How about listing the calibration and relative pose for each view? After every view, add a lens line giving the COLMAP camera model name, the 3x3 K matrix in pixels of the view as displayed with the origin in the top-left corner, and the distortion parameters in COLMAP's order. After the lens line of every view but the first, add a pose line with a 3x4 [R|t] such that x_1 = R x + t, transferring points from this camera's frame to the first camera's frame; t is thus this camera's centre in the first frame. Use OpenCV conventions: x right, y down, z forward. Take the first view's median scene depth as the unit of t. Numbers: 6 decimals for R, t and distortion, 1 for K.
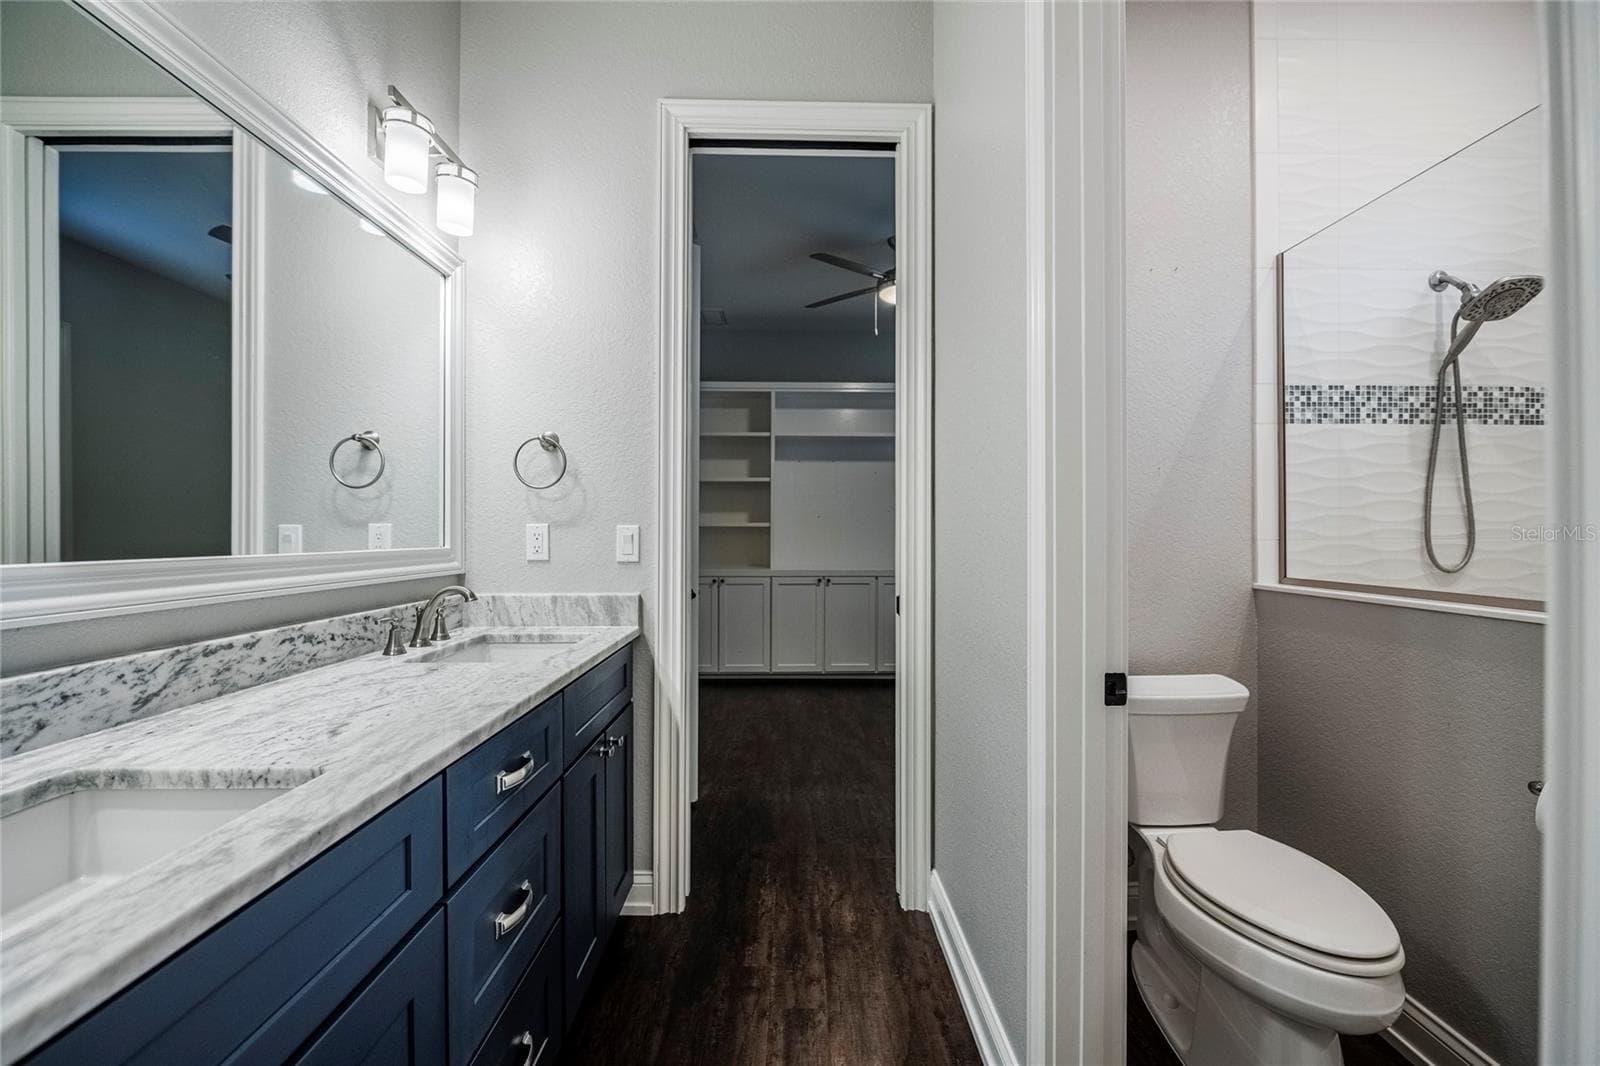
lens RADIAL K [[626.5, 0, 804.1], [0, 626.5, 525.8], [0, 0, 1]] dist [-0.000804, -0.000071]
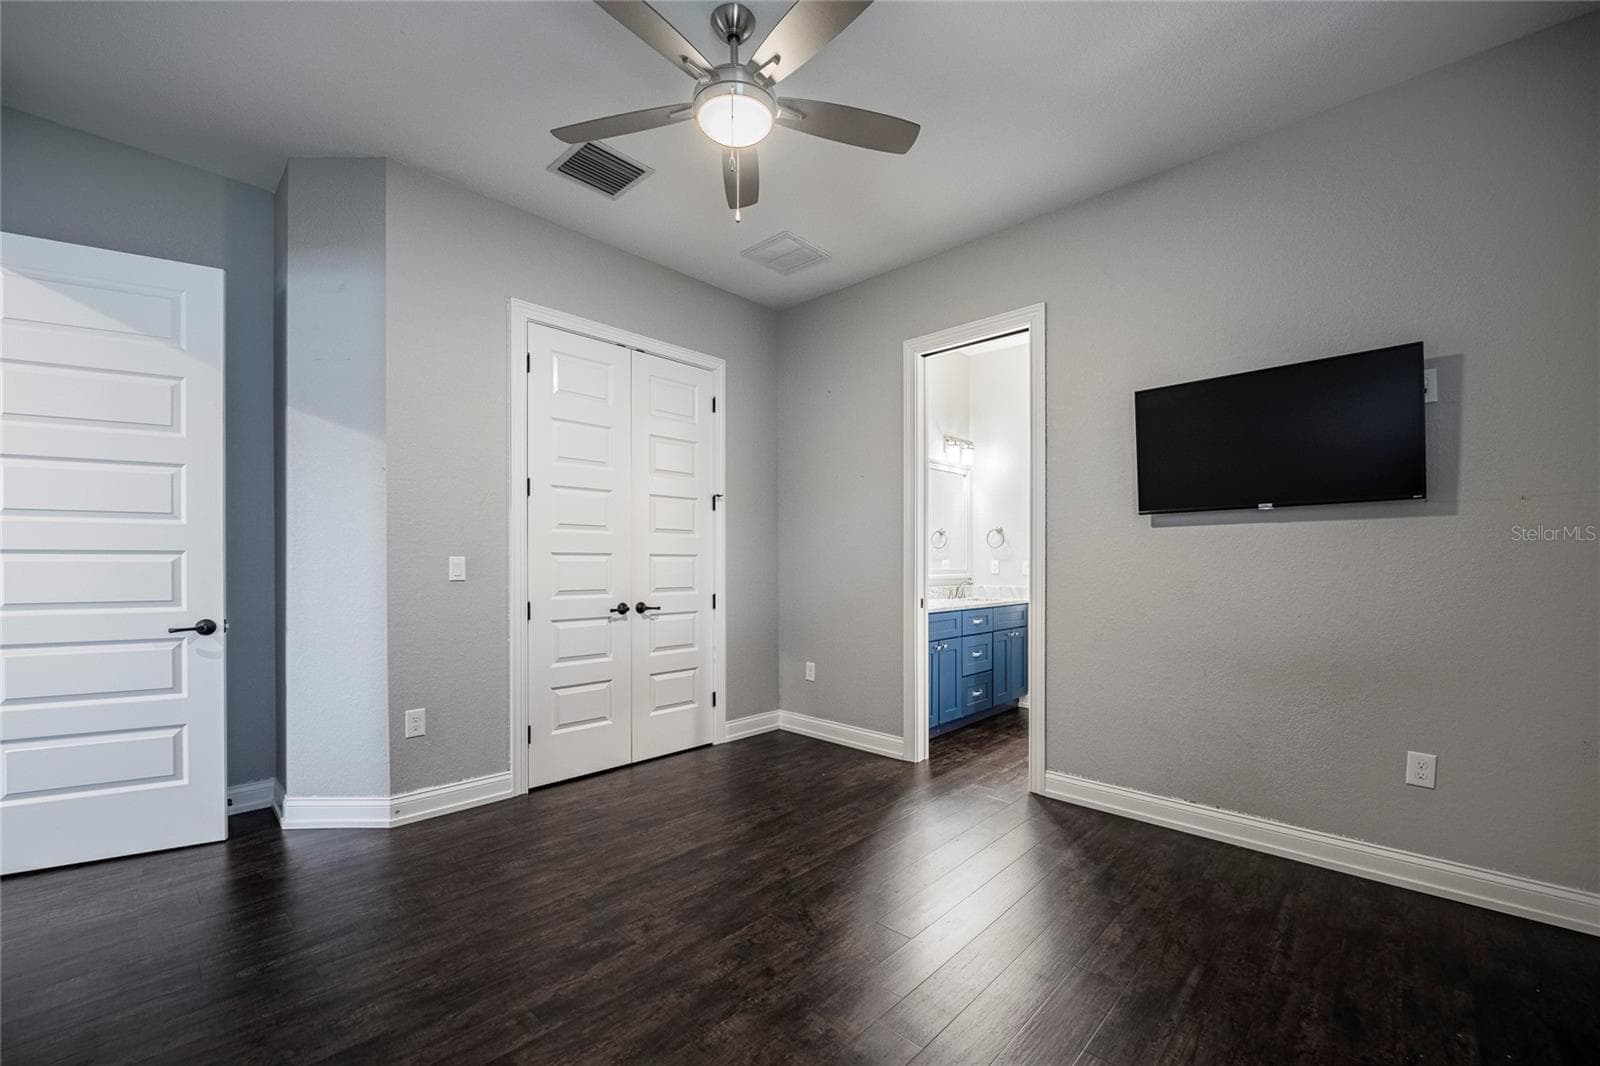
lens RADIAL K [[658.7, 0, 806.2], [0, 658.7, 559.5], [0, 0, 1]] dist [-0.002447, -0.000218]
pose [[0.710907, -0.000655, -0.703286, 0.651732], [0.005195, 0.999977, 0.004320, -0.015632], [0.703267, -0.006725, 0.710894, -1.048463]]
